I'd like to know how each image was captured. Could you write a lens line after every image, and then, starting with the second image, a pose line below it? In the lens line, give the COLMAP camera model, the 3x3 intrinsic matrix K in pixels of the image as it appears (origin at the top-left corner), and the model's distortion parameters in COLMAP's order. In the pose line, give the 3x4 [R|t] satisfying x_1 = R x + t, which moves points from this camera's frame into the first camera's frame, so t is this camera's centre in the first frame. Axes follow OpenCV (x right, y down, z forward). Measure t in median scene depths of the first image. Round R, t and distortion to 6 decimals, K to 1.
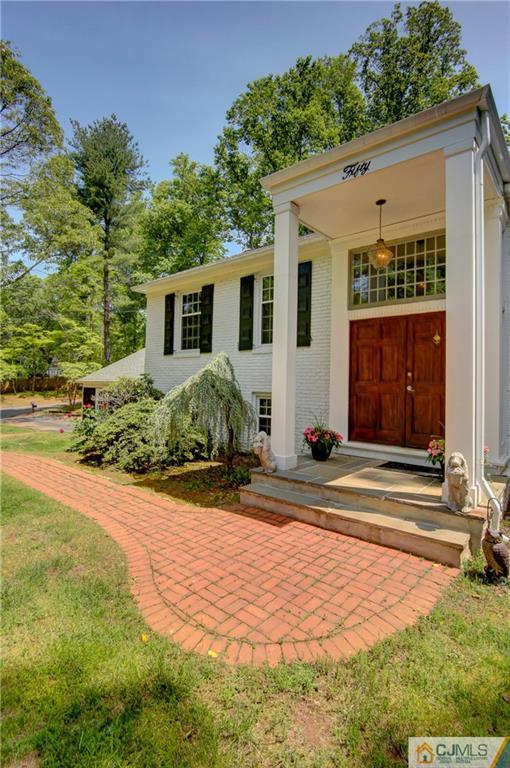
lens RADIAL K [[375.6, 0, 254.8], [0, 375.6, 377.6], [0, 0, 1]] dist [-0.010303, -0.000360]
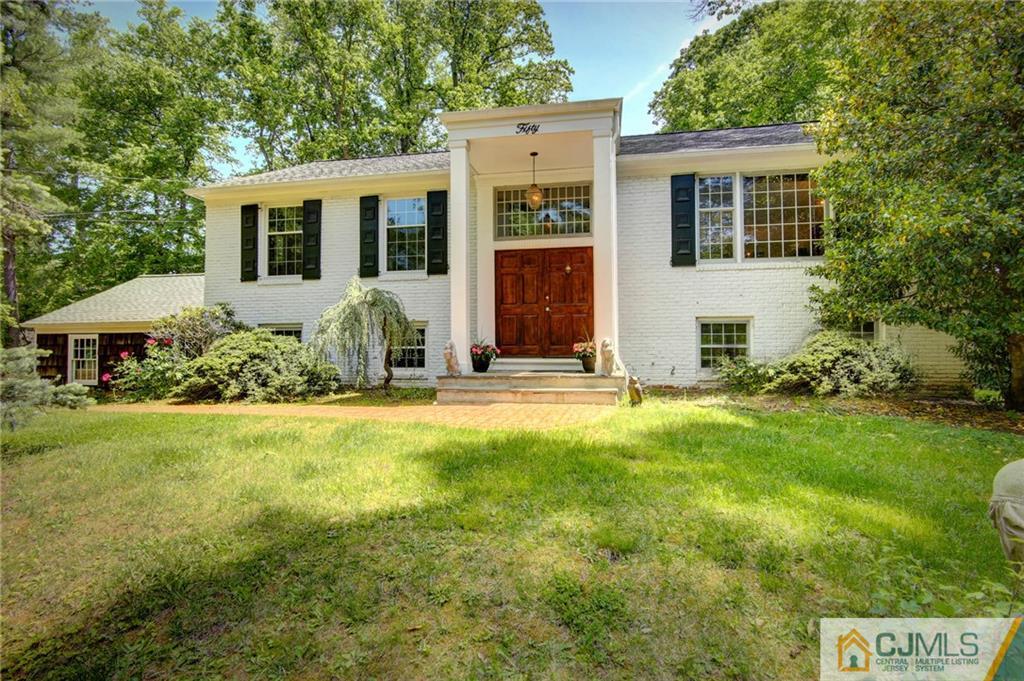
lens RADIAL K [[500.8, 0, 506.3], [0, 500.8, 340.1], [0, 0, 1]] dist [-0.010303, -0.000360]
pose [[0.876590, -0.010357, 0.481126, -0.346811], [0.009708, 0.999946, 0.003838, 0.086717], [-0.481139, 0.001306, 0.876643, -0.253028]]
